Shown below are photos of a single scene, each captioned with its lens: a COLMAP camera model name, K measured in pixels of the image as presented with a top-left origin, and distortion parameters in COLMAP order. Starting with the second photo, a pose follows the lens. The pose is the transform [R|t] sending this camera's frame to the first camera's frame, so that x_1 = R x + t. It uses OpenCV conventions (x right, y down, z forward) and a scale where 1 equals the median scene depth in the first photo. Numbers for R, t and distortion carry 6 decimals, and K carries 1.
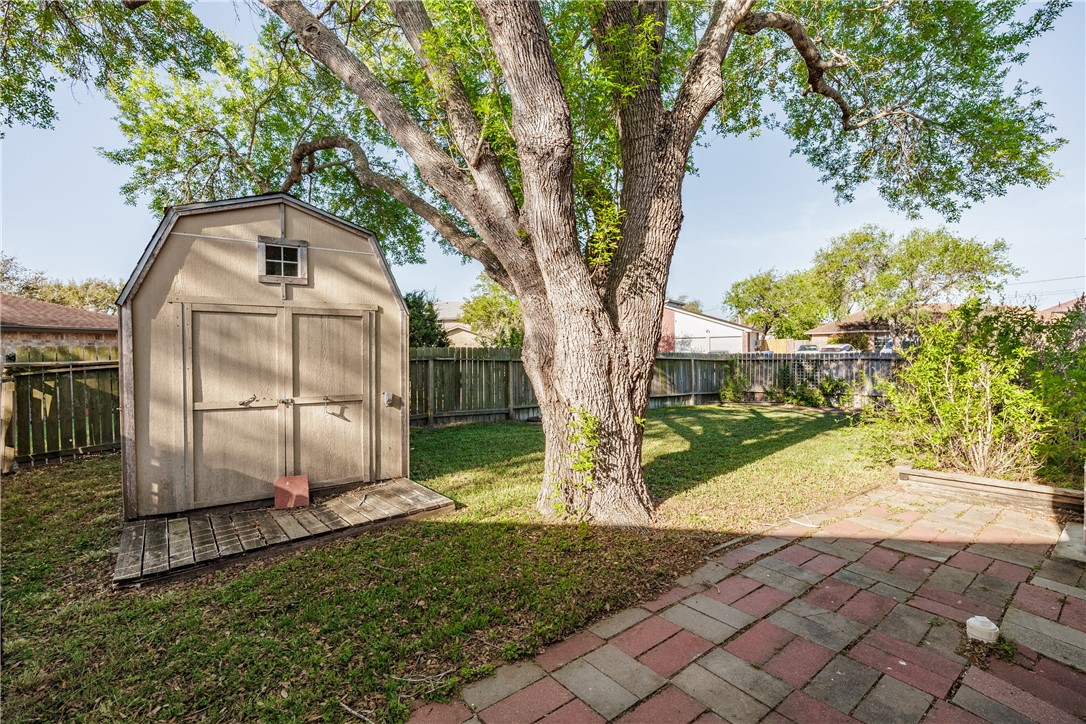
lens RADIAL K [[499.0, 0, 543.0], [0, 499.0, 362.0], [0, 0, 1]] dist [-0.009389, -0.000853]
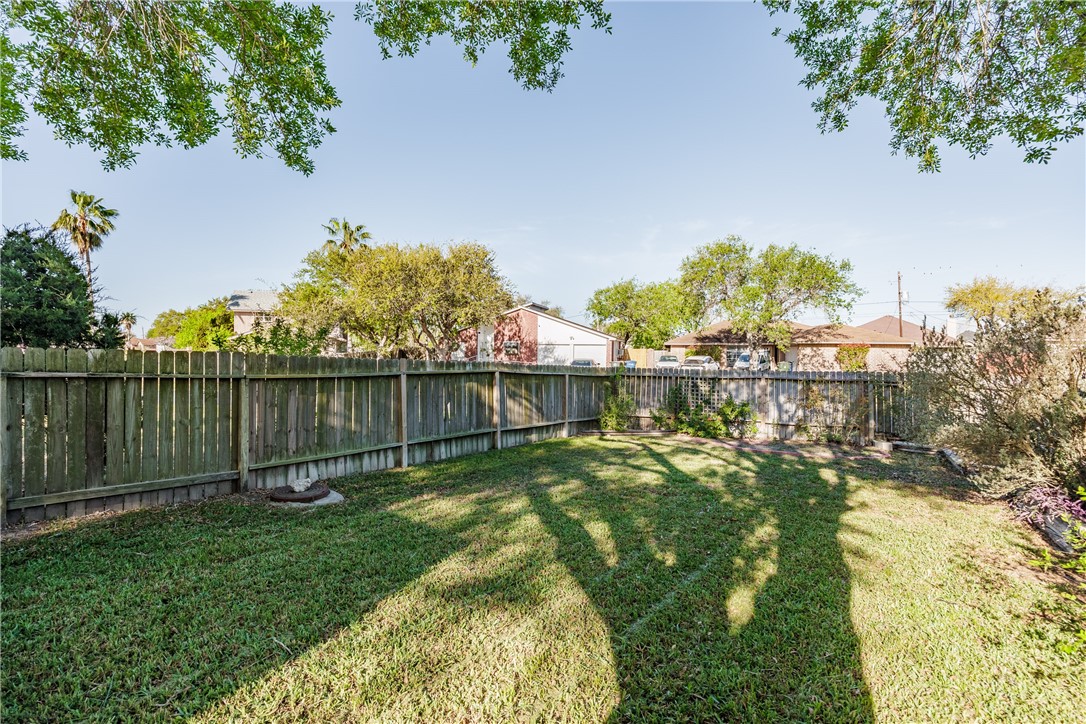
lens RADIAL K [[499.0, 0, 543.0], [0, 499.0, 362.0], [0, 0, 1]] dist [-0.009389, -0.000853]
pose [[0.962057, 0.025191, 0.271685, 0.063454], [-0.023187, 0.999675, -0.010585, -0.014465], [-0.271863, 0.003884, 0.962328, 0.289551]]
